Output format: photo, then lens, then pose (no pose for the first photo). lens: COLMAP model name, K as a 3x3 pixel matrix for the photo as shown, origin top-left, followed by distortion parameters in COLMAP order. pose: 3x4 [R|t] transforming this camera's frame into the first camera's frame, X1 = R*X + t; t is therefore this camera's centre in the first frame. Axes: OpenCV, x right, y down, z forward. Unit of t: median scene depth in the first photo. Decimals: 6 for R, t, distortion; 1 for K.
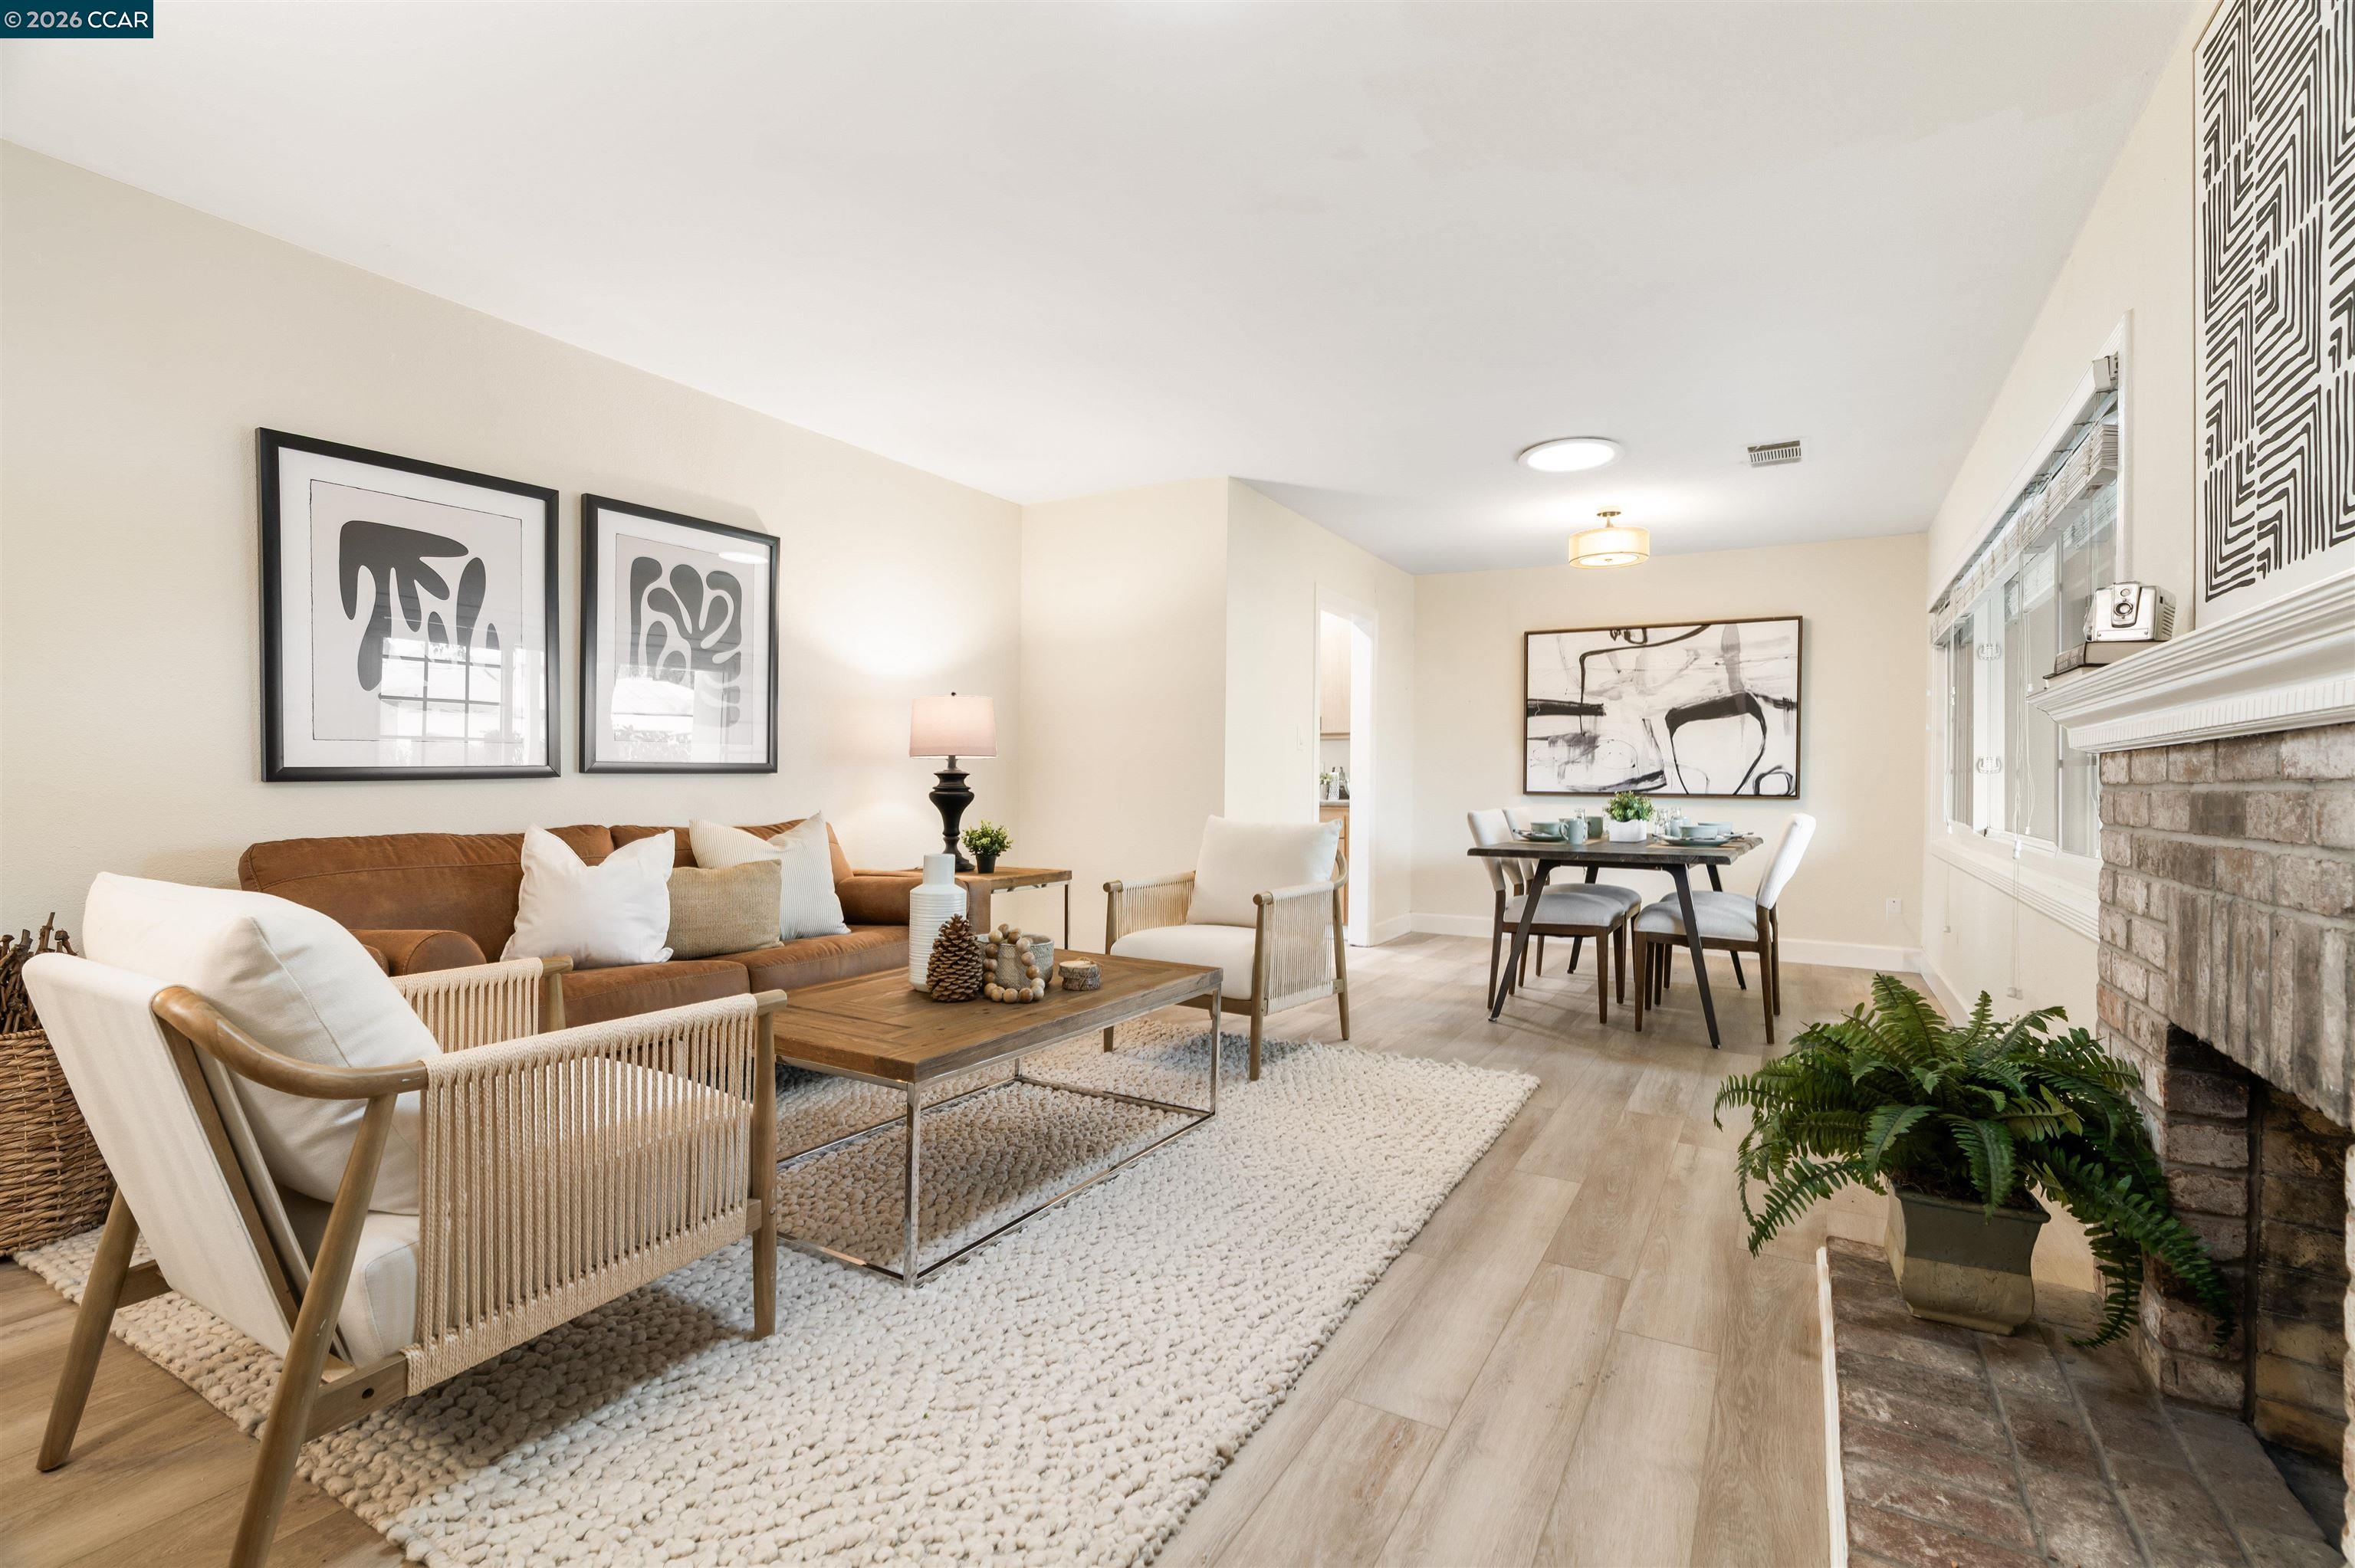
lens RADIAL K [[1063.5, 0, 1175.9], [0, 1063.5, 790.7], [0, 0, 1]] dist [-0.005646, 0.001448]
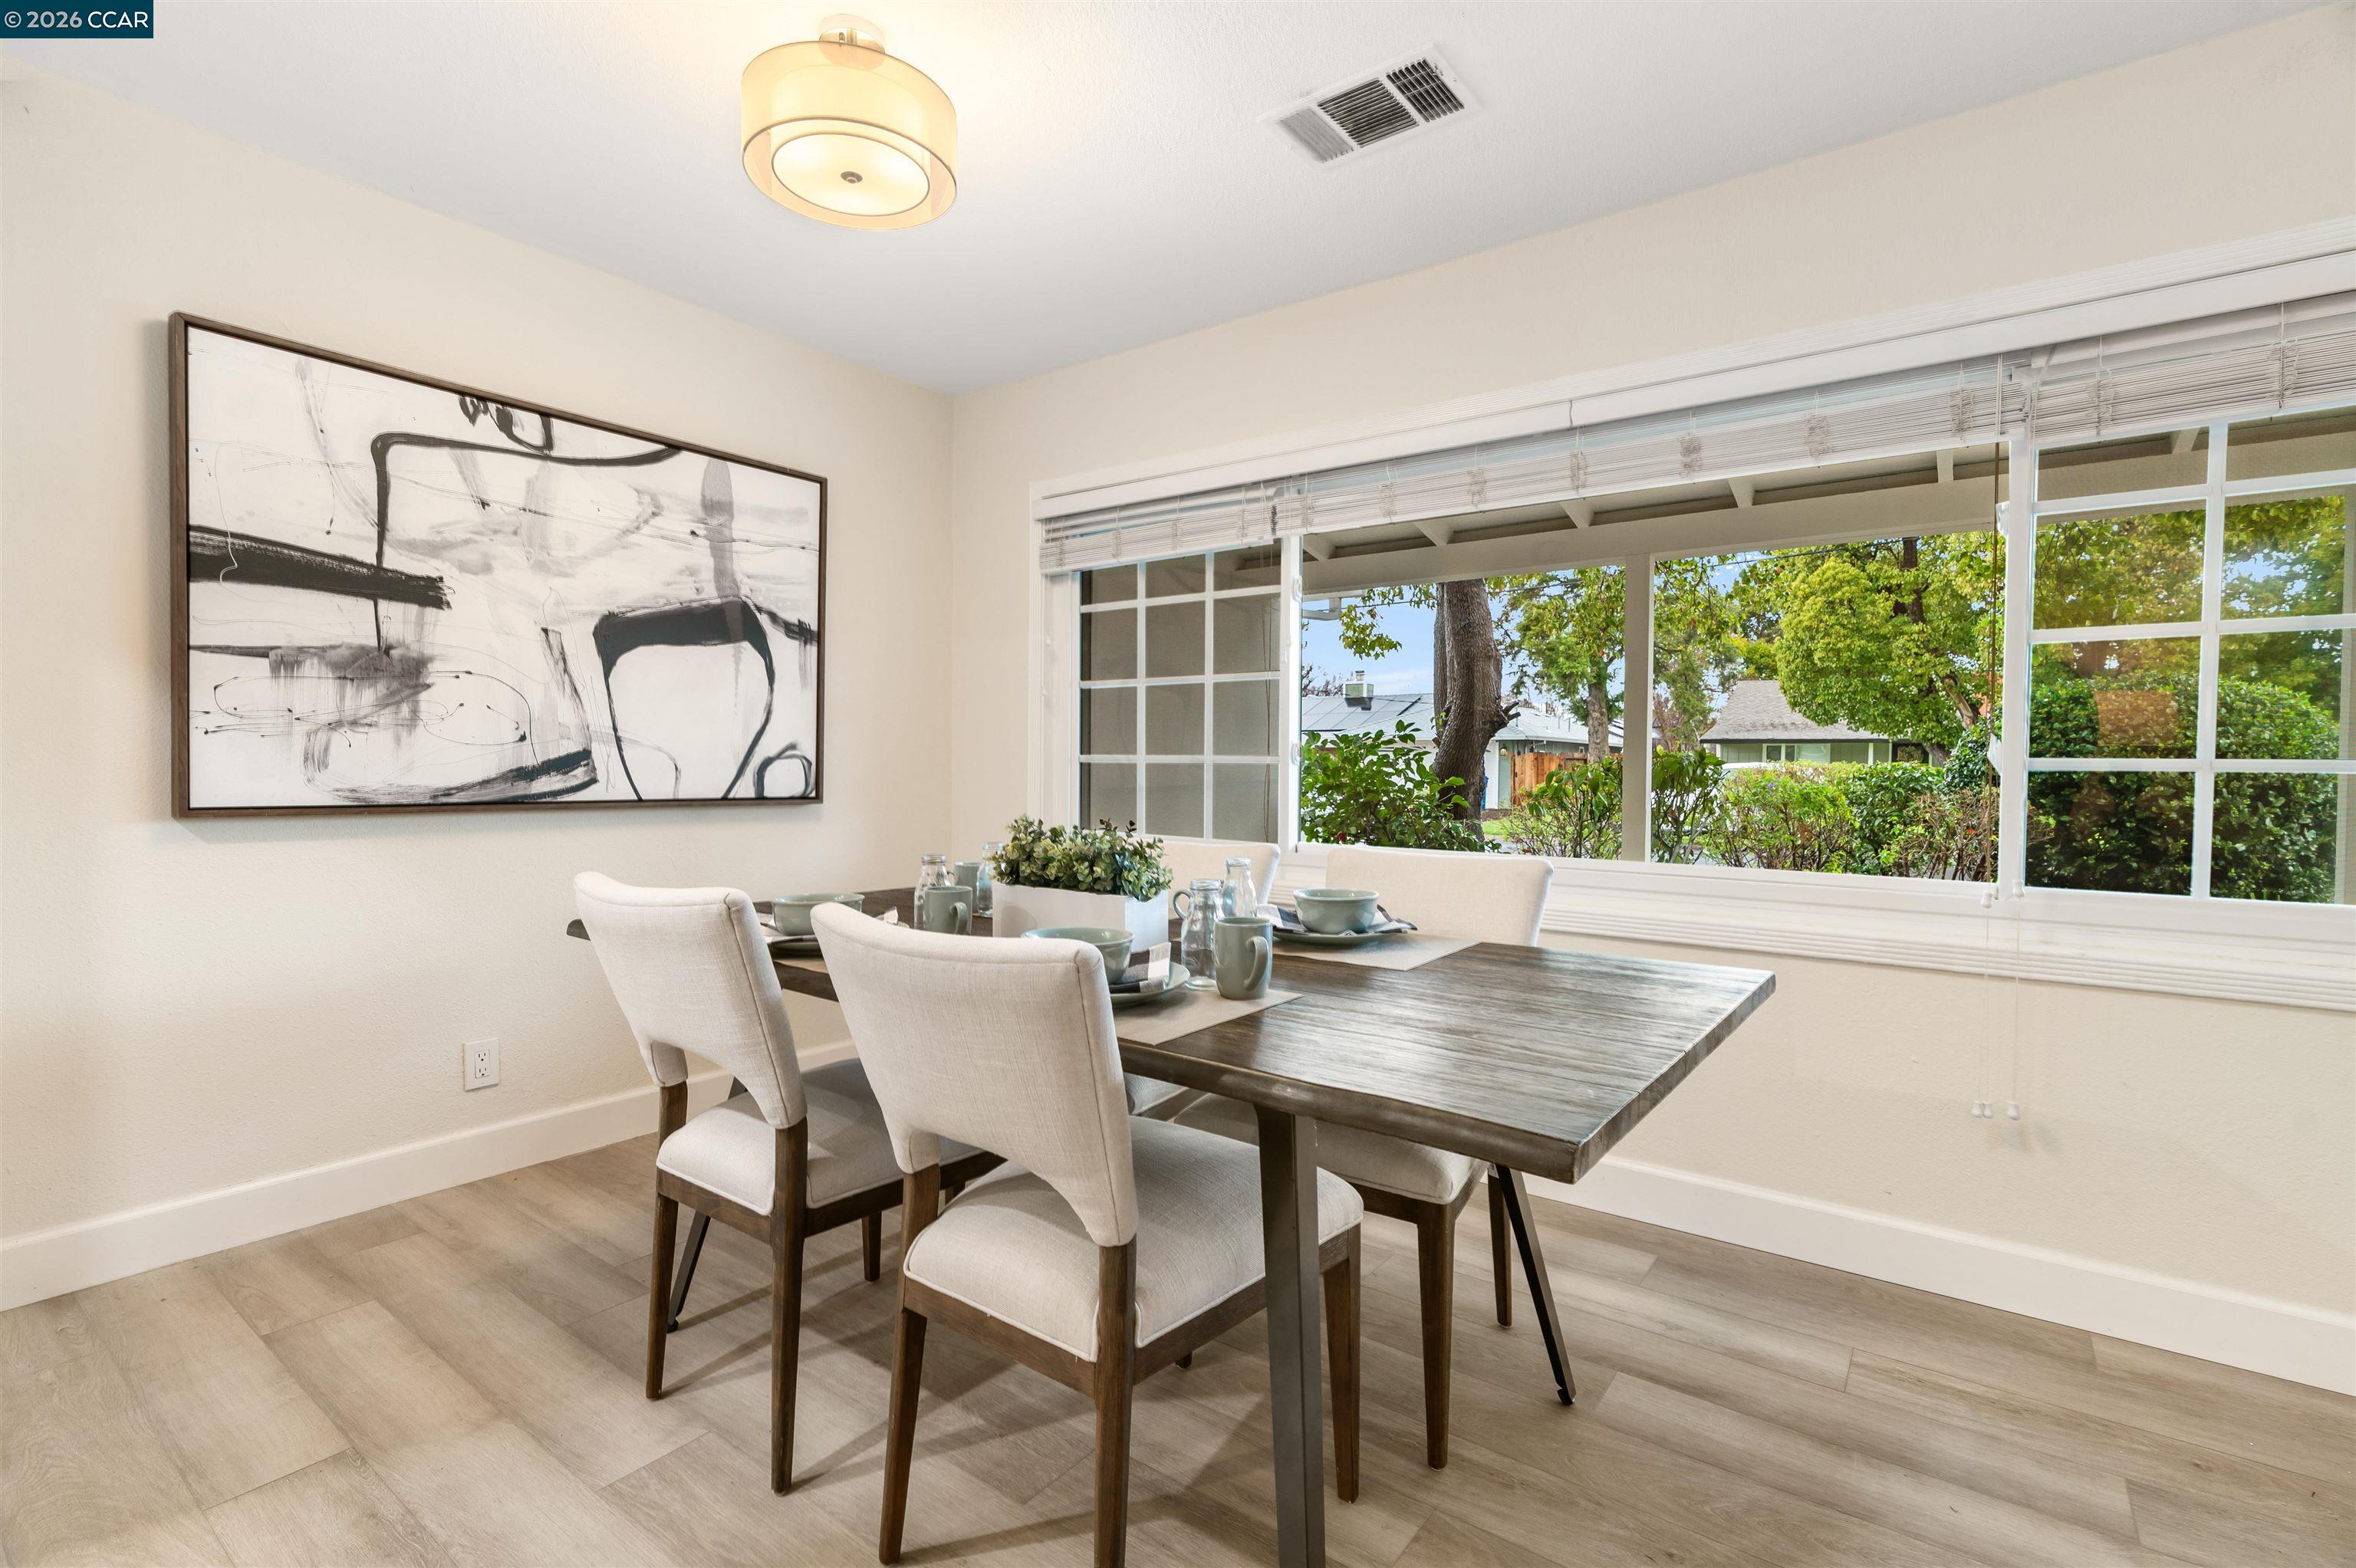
lens RADIAL K [[1064.0, 0, 1176.4], [0, 1064.0, 790.7], [0, 0, 1]] dist [-0.005646, 0.001448]
pose [[0.112793, -0.031681, 0.993113, 0.067862], [0.002884, 0.999498, 0.031557, -0.024449], [-0.993614, -0.000696, 0.112828, 1.129584]]
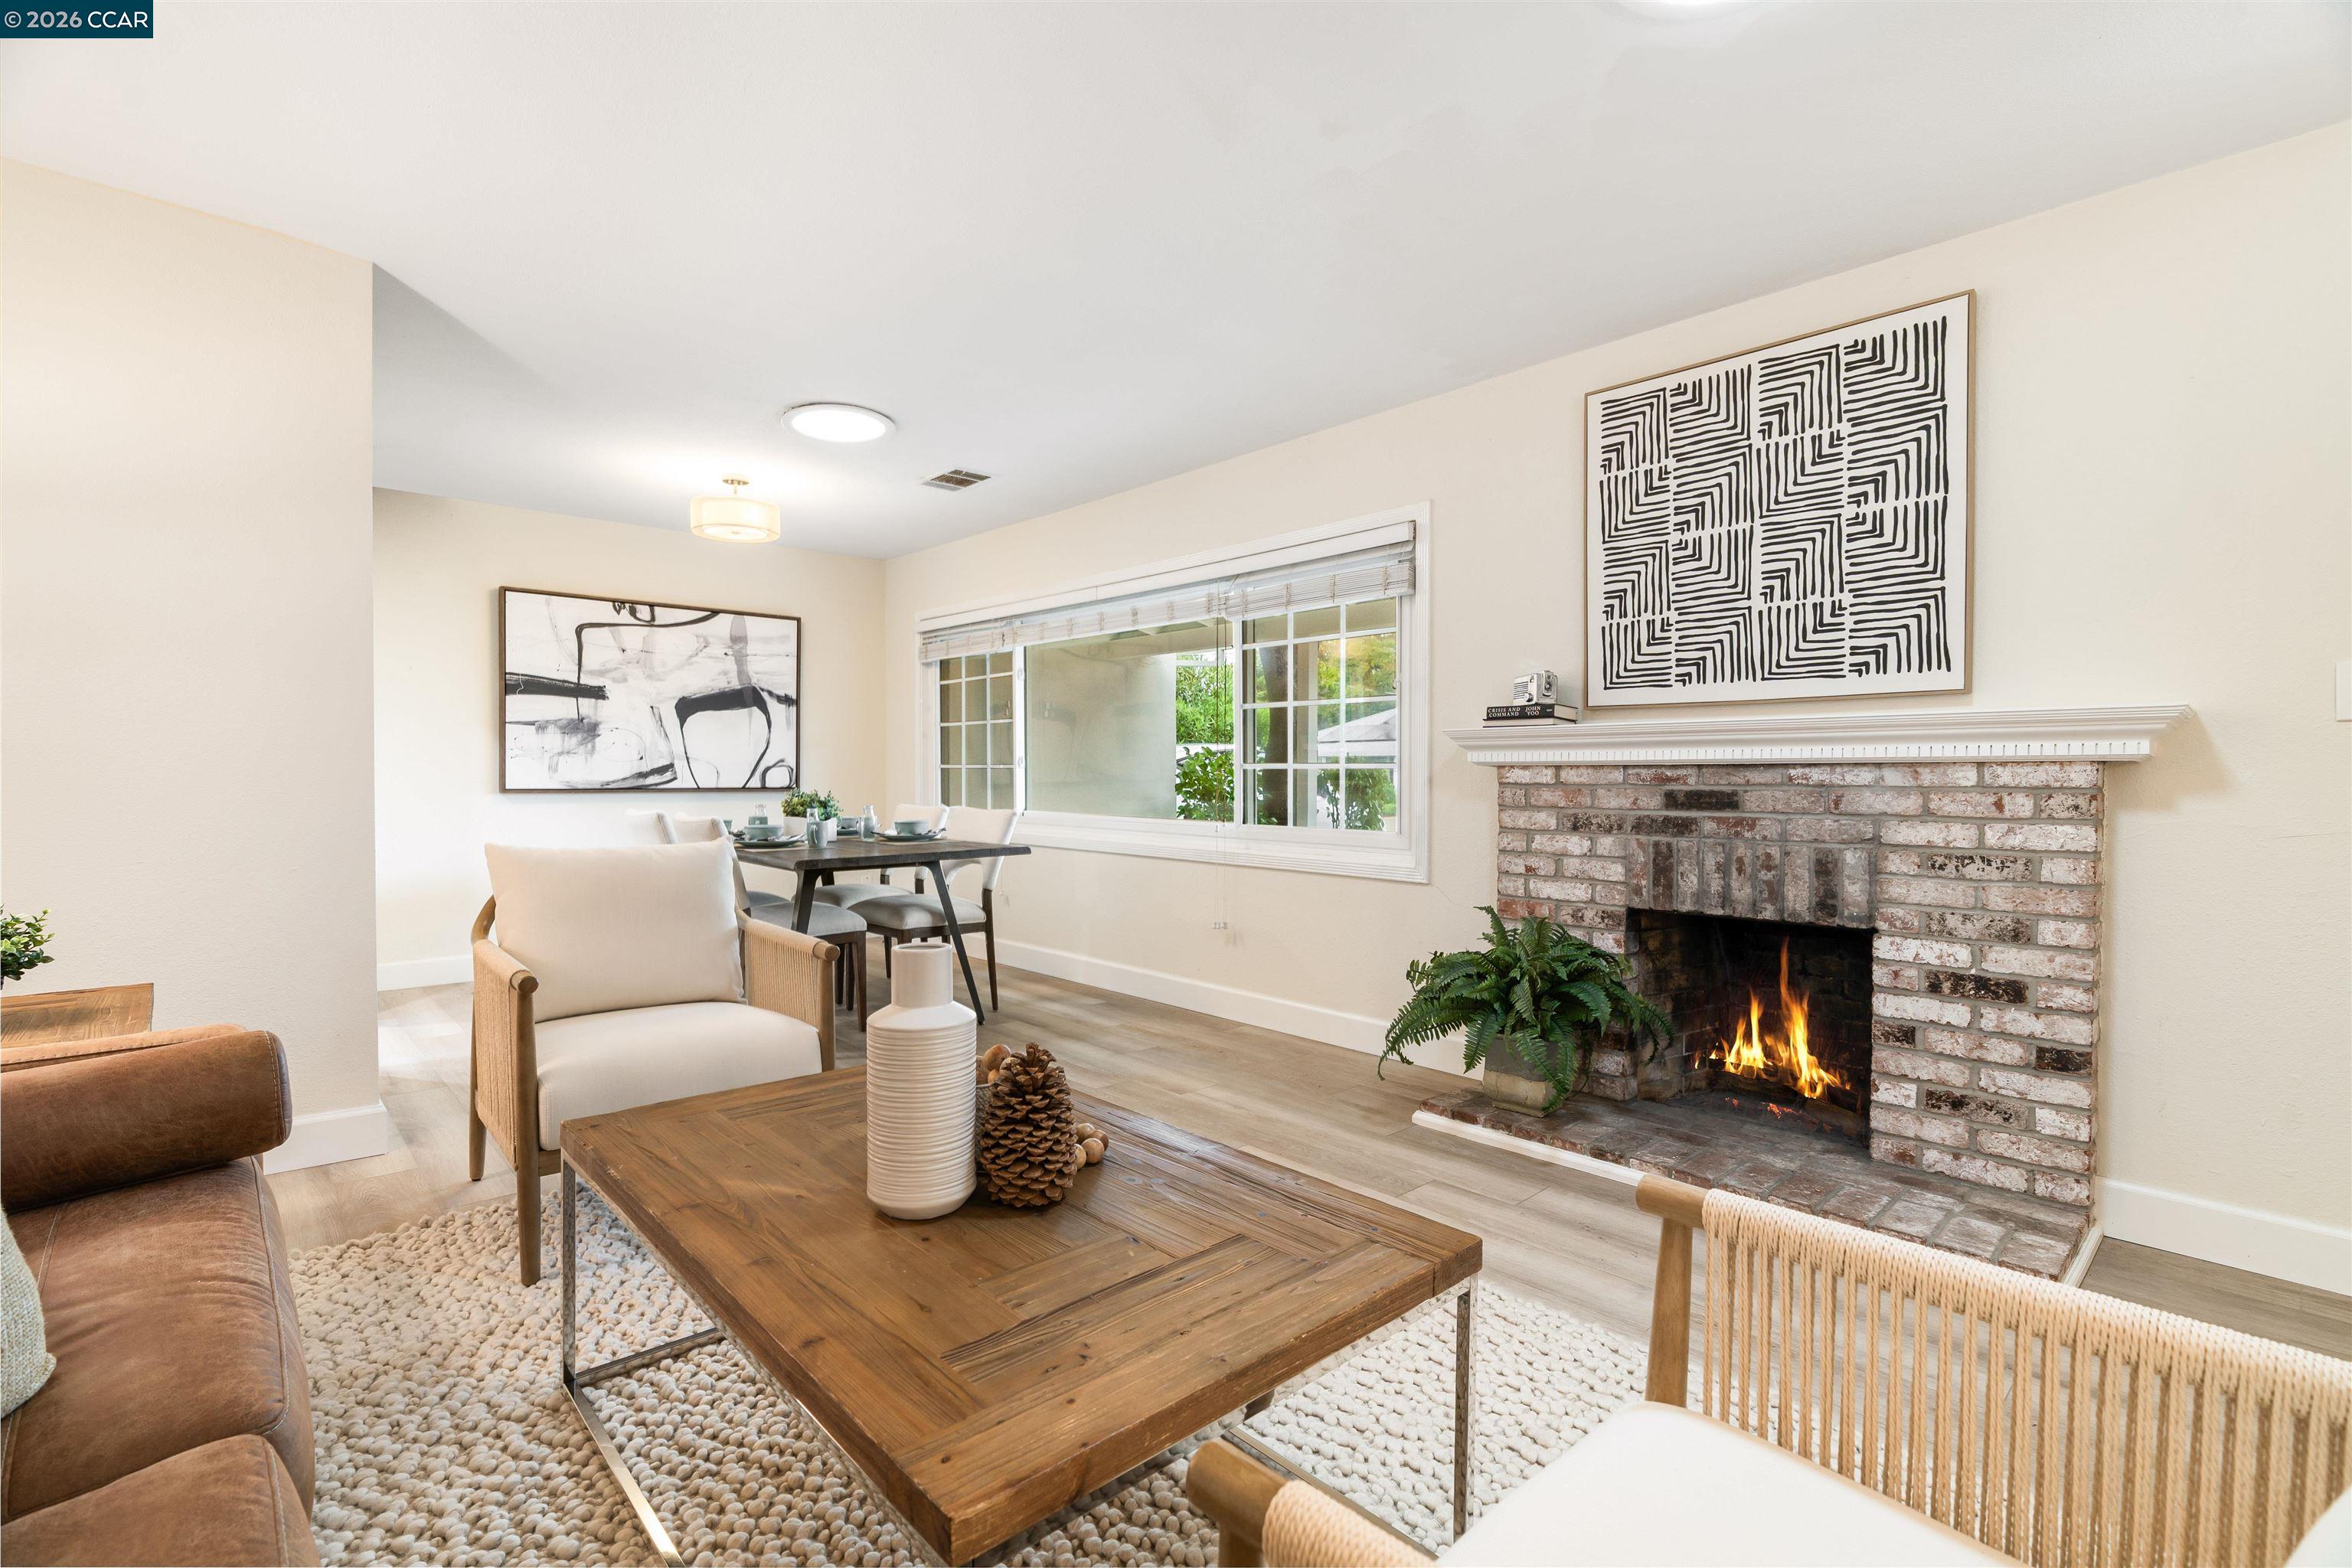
lens RADIAL K [[1062.3, 0, 1174.4], [0, 1062.3, 790.7], [0, 0, 1]] dist [-0.005646, 0.001448]
pose [[0.298408, -0.024404, 0.954126, -0.468529], [0.009298, 0.999700, 0.022662, -0.019445], [-0.954393, 0.002109, 0.298546, 0.495215]]
